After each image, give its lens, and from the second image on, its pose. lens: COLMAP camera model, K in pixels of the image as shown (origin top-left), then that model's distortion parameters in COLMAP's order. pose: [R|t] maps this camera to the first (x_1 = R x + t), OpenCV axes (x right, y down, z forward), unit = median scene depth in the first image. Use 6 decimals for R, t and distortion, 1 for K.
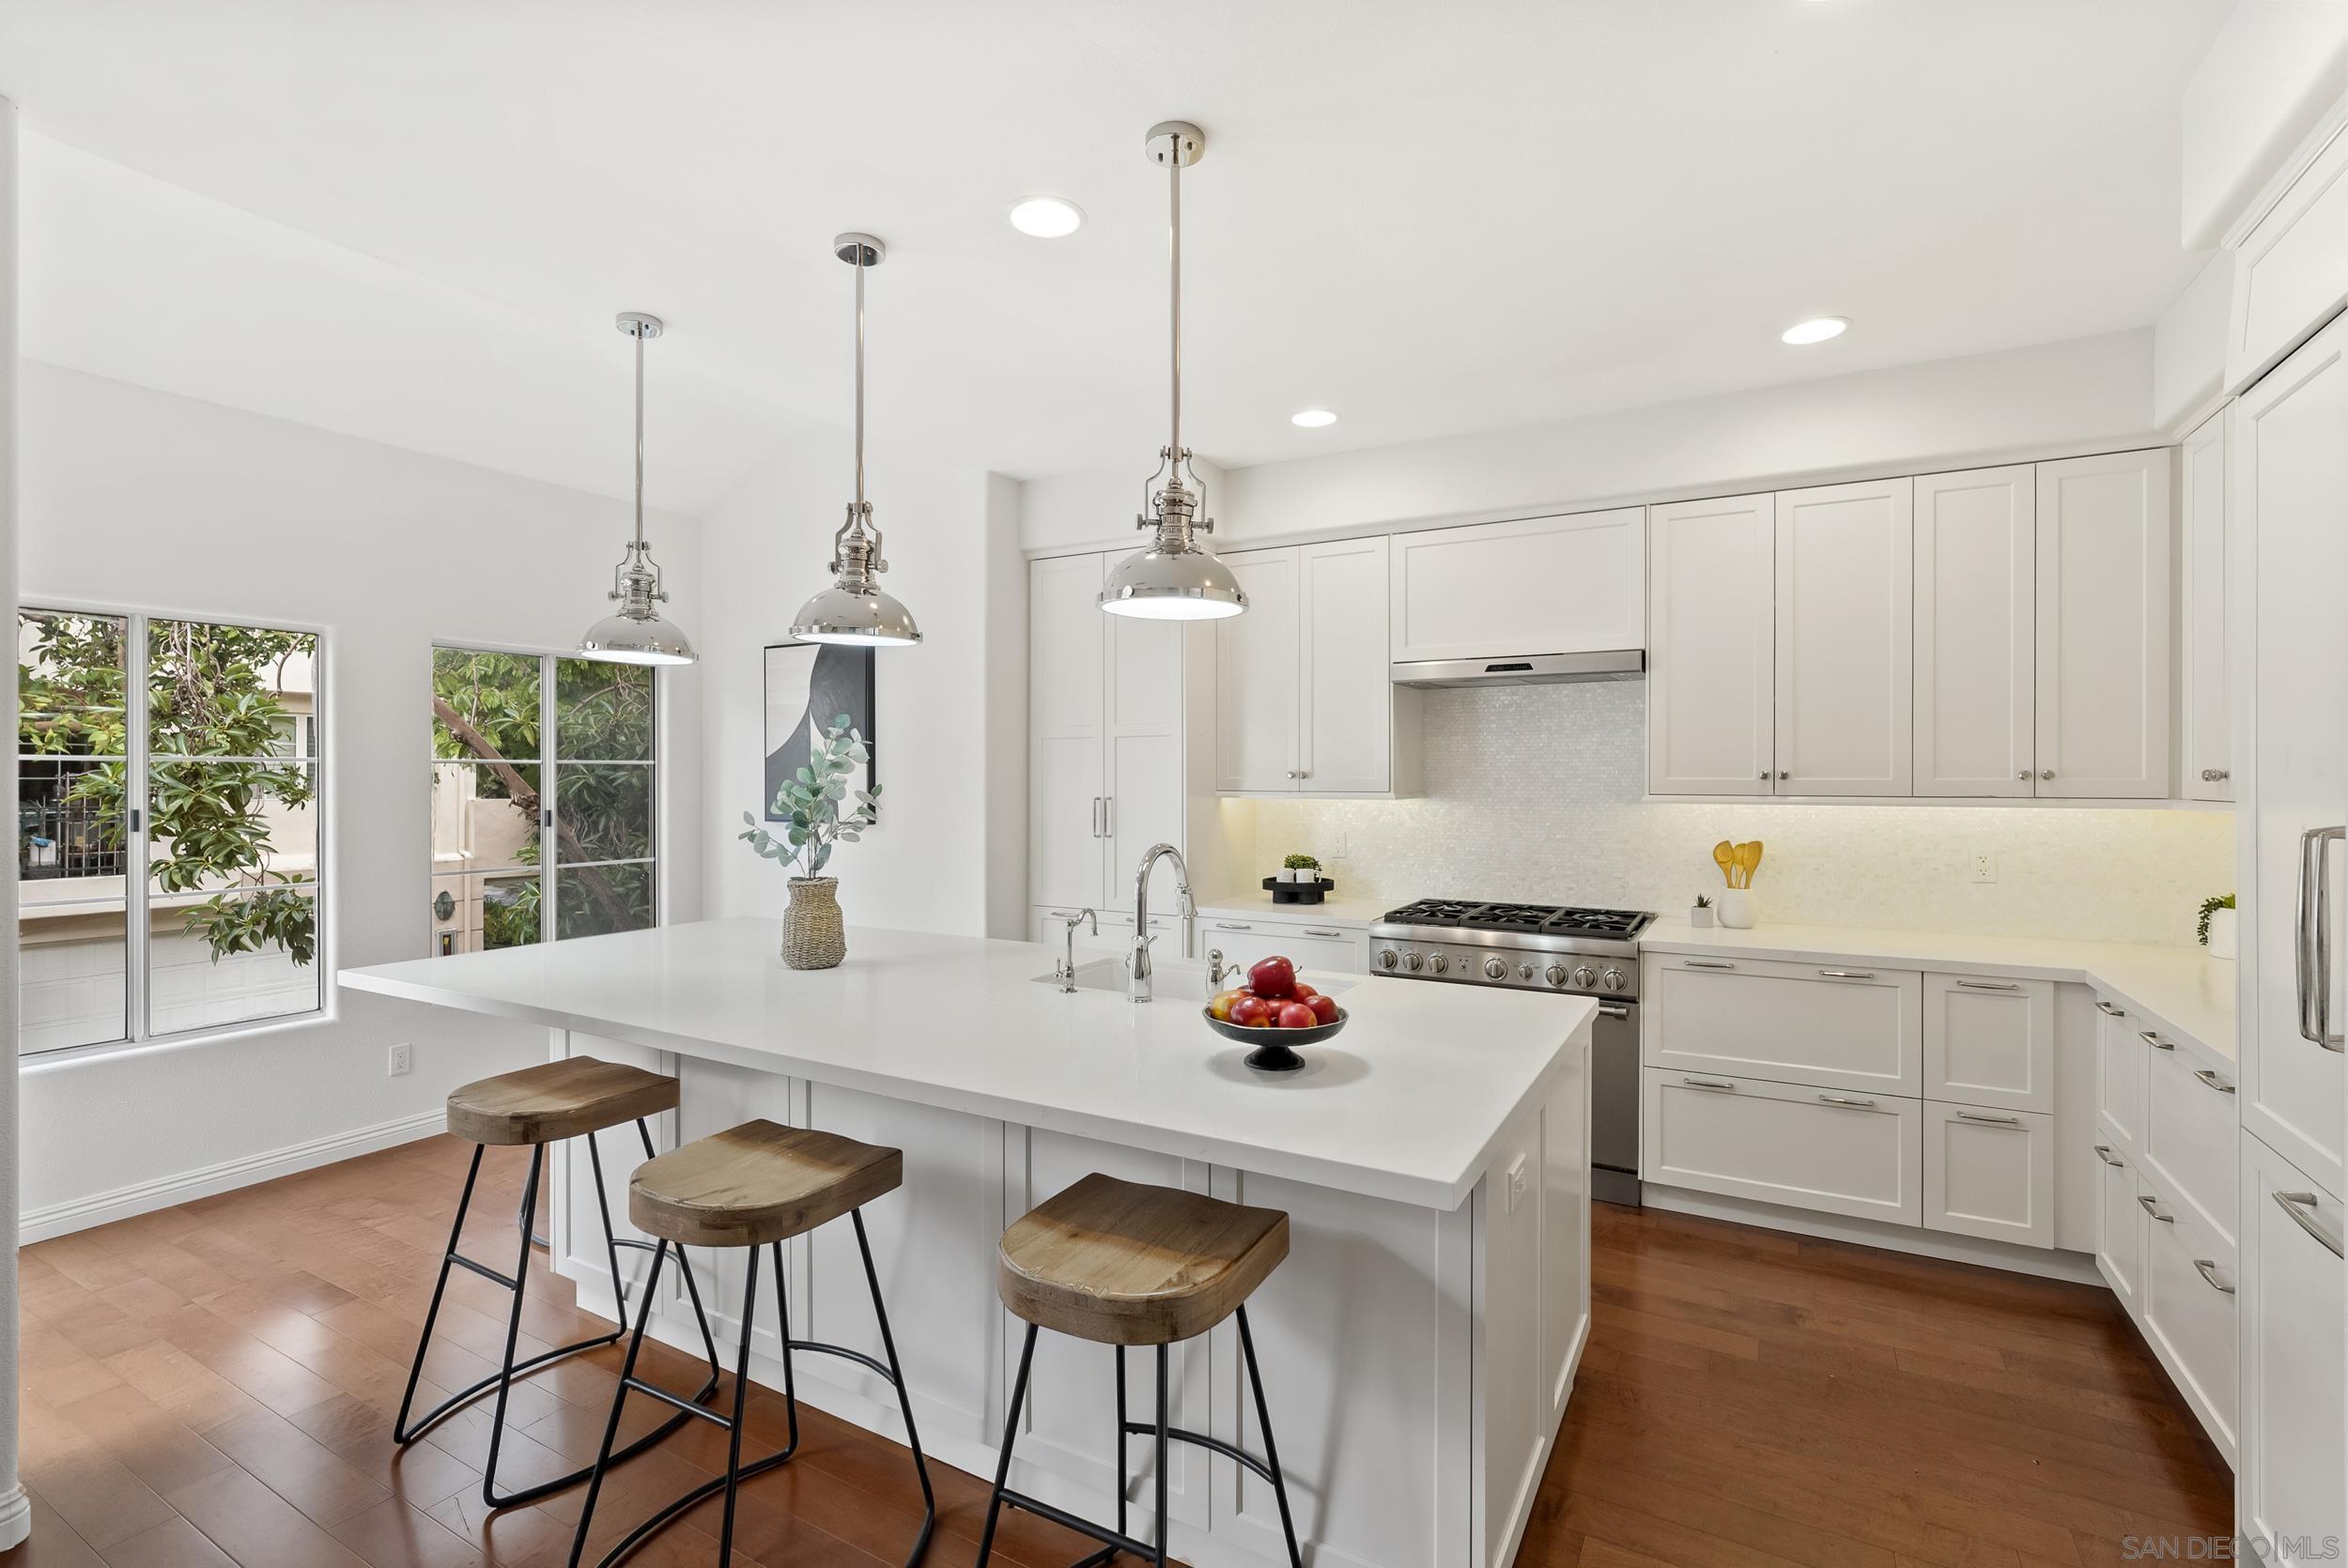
lens RADIAL K [[1065.8, 0, 1176.4], [0, 1065.8, 783.7], [0, 0, 1]] dist [-0.004853, 0.001804]
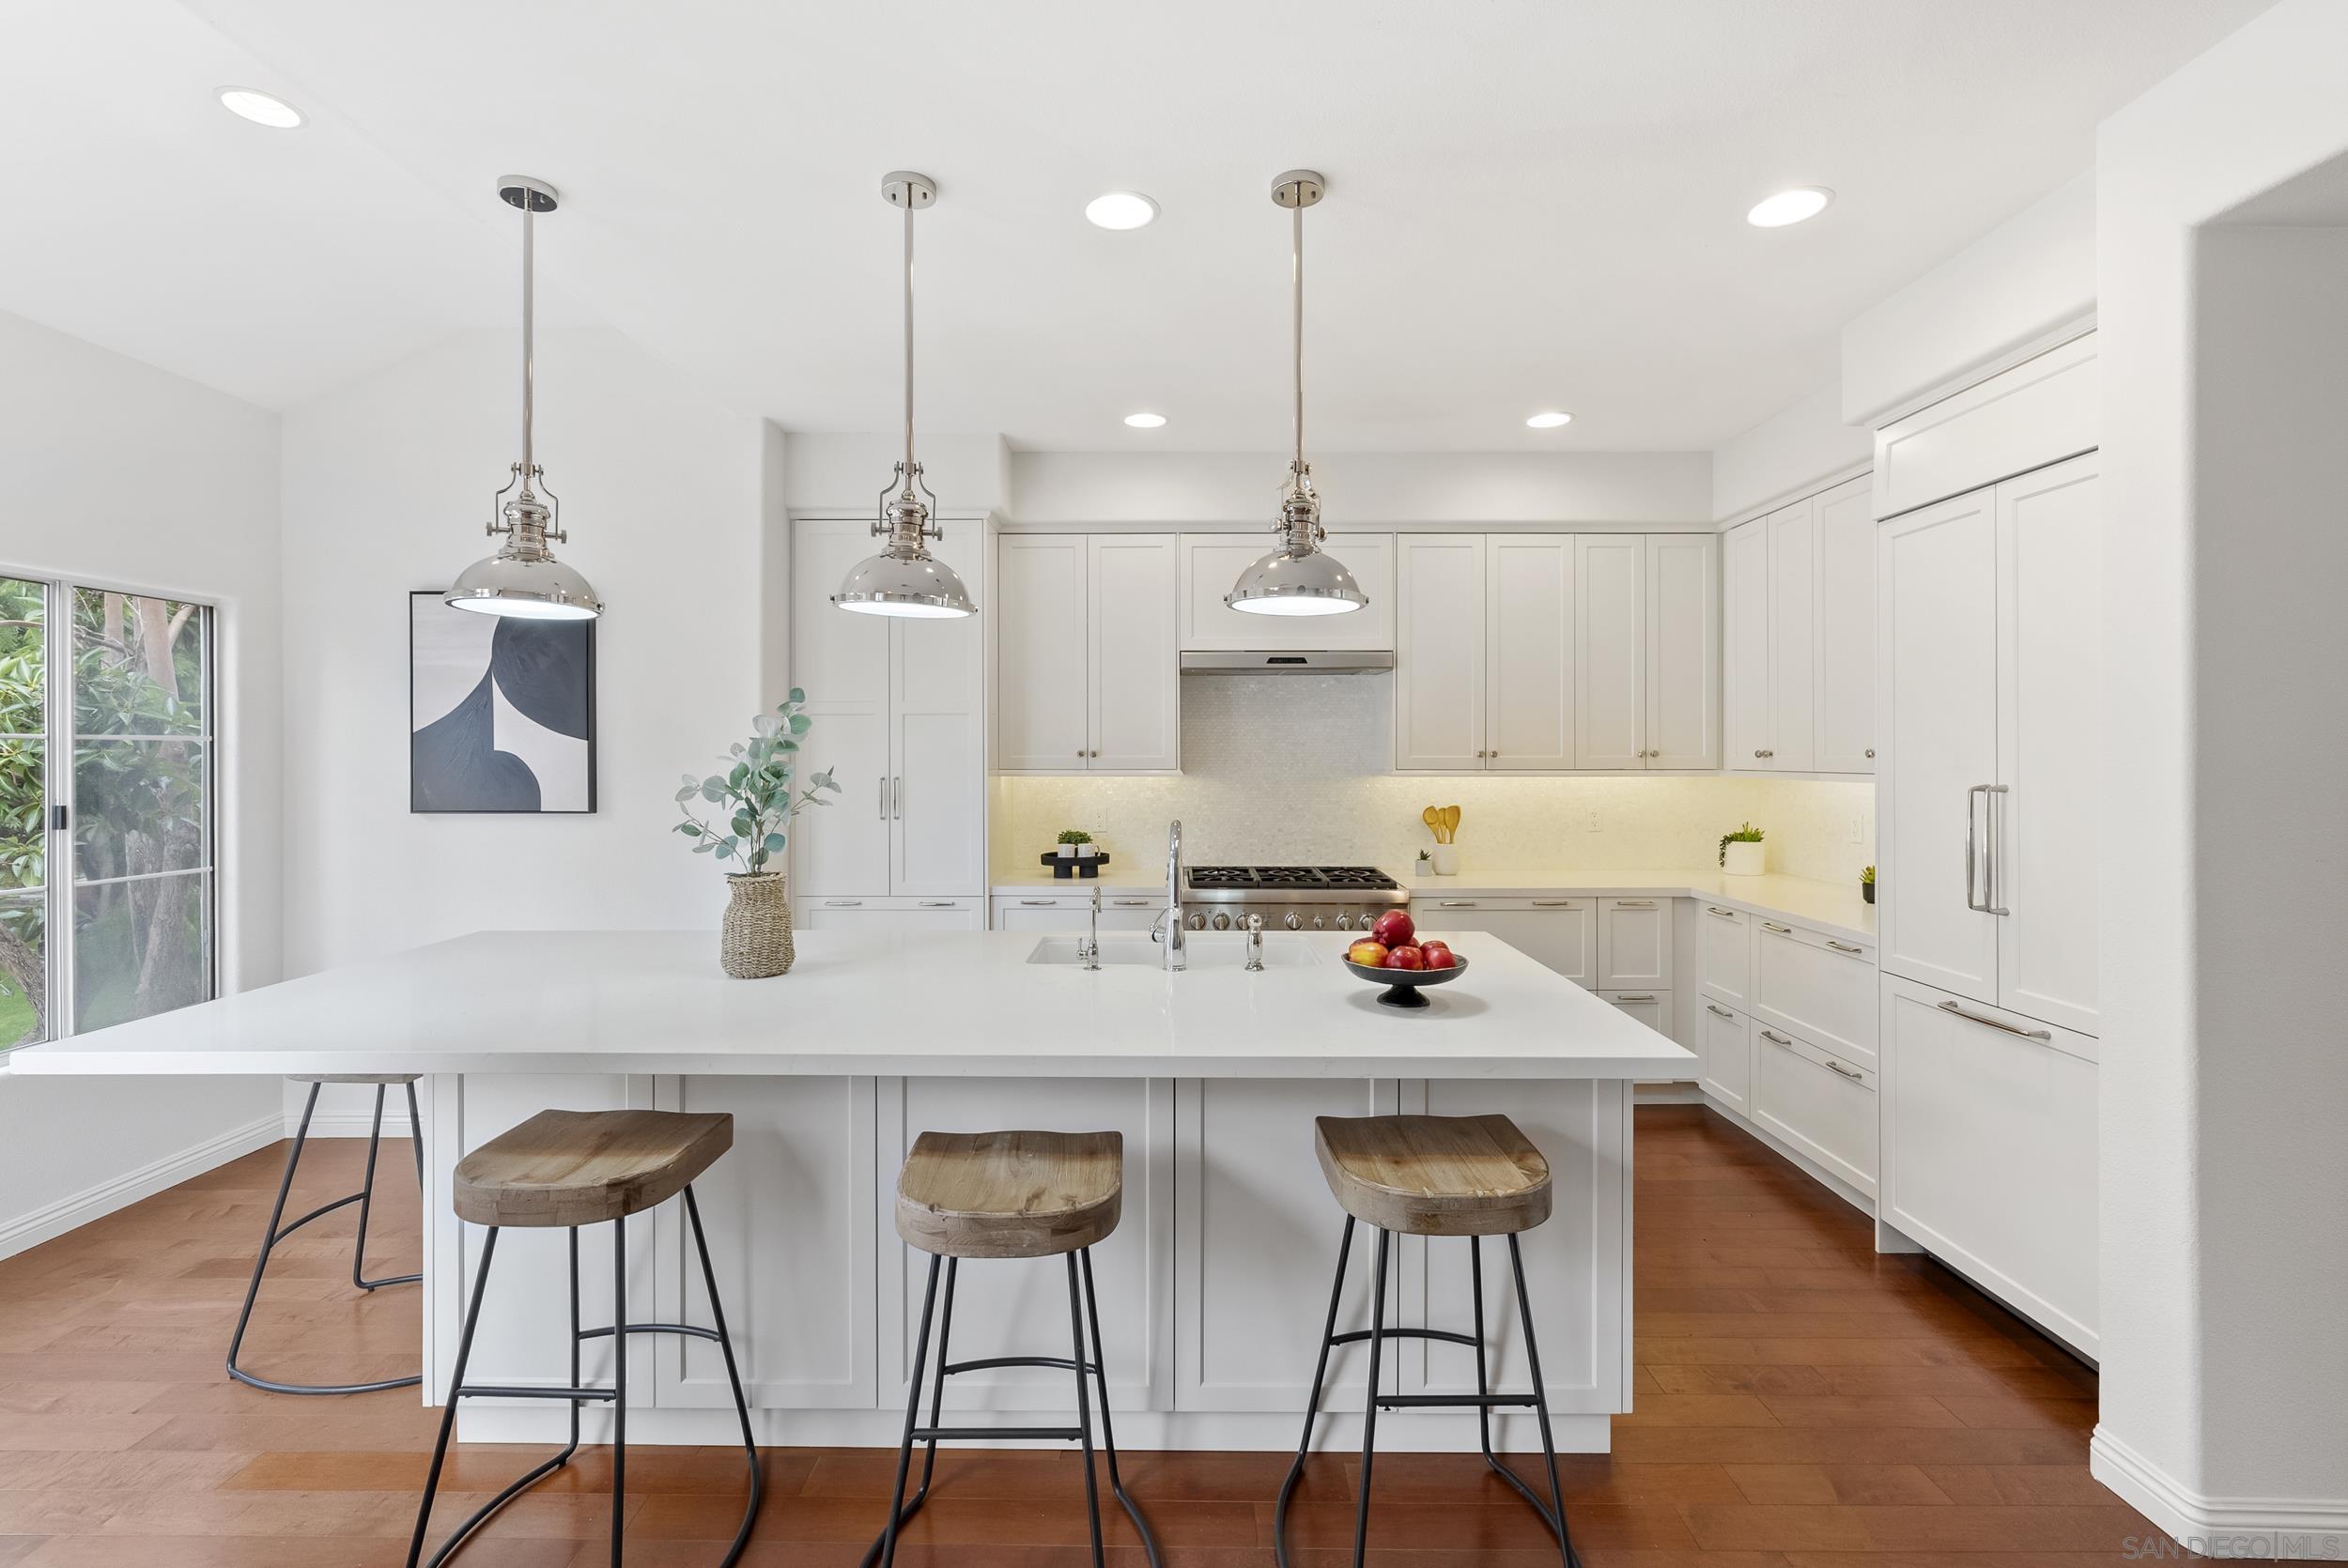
lens RADIAL K [[1065.8, 0, 1183.1], [0, 1065.8, 760.5], [0, 0, 1]] dist [-0.004853, 0.001804]
pose [[0.872374, -0.004540, 0.488818, -0.435319], [0.004340, 0.999989, 0.001542, -0.003956], [-0.488819, 0.000776, 0.872385, 0.061013]]
